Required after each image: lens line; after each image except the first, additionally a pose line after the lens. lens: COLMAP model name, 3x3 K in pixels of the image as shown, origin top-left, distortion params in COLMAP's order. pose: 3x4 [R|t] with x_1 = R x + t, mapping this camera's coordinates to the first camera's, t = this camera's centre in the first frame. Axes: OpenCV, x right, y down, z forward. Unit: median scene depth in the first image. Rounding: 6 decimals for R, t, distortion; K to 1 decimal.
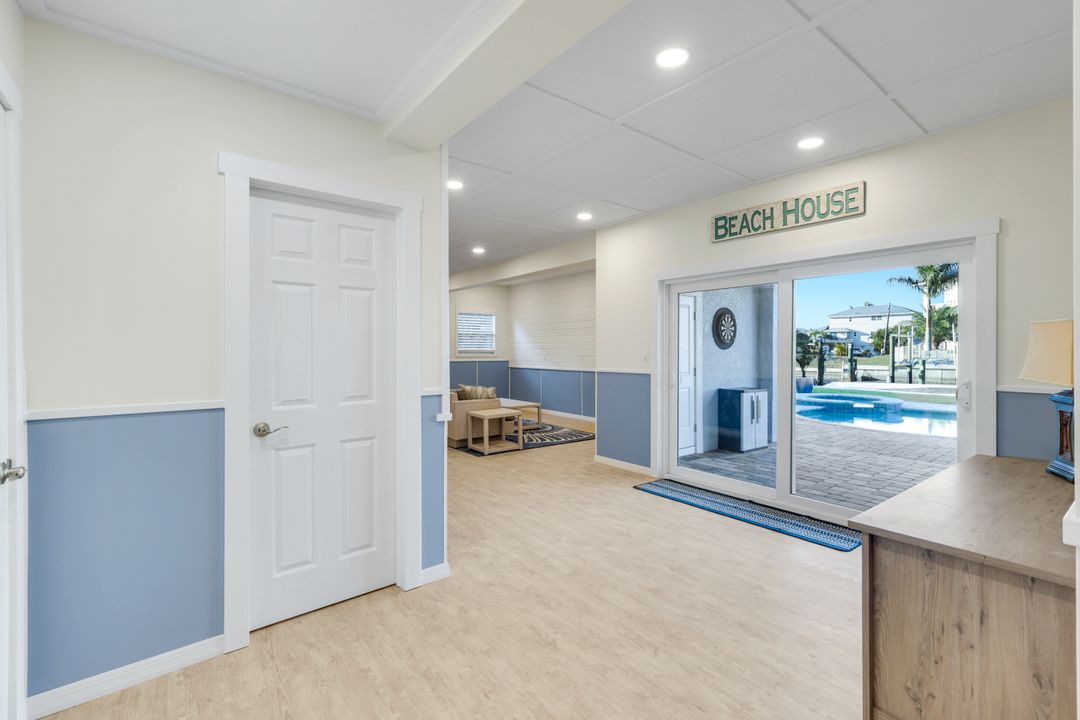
lens RADIAL K [[476.2, 0, 534.3], [0, 476.2, 348.6], [0, 0, 1]] dist [-0.003105, 0.000911]
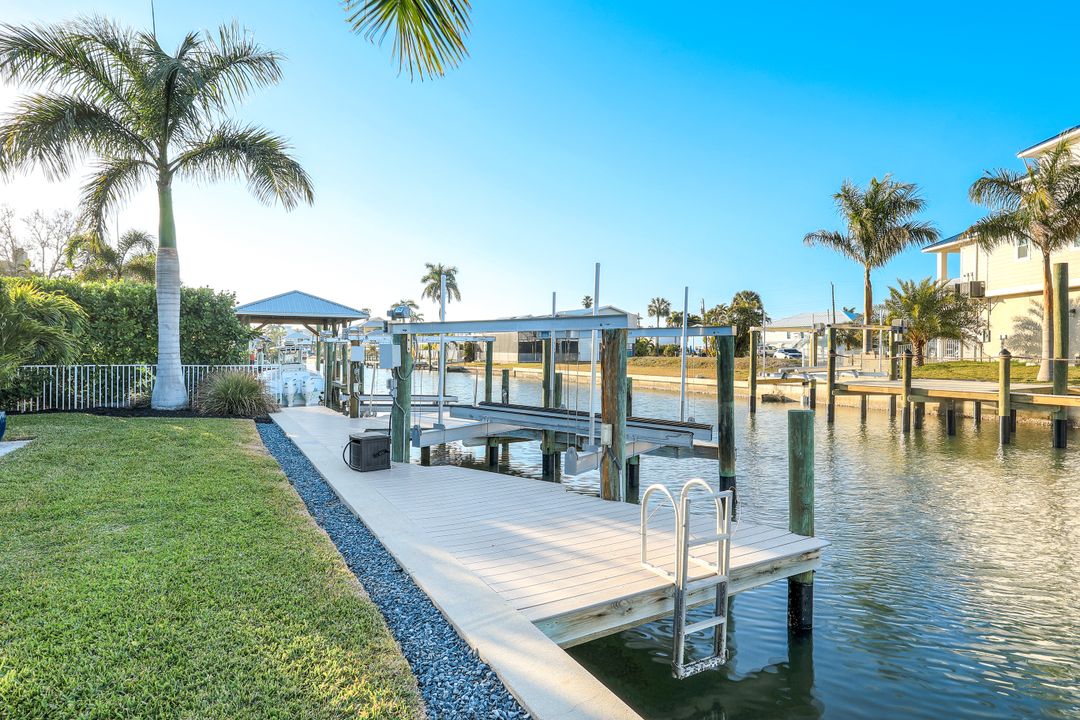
lens RADIAL K [[579.9, 0, 544.9], [0, 579.9, 351.3], [0, 0, 1]] dist [0.001278, 0.000427]
pose [[0.990652, 0.005243, -0.136312, 4.190392], [-0.004555, 0.999975, 0.005364, -0.017756], [0.136337, -0.004693, 0.990651, 1.721887]]
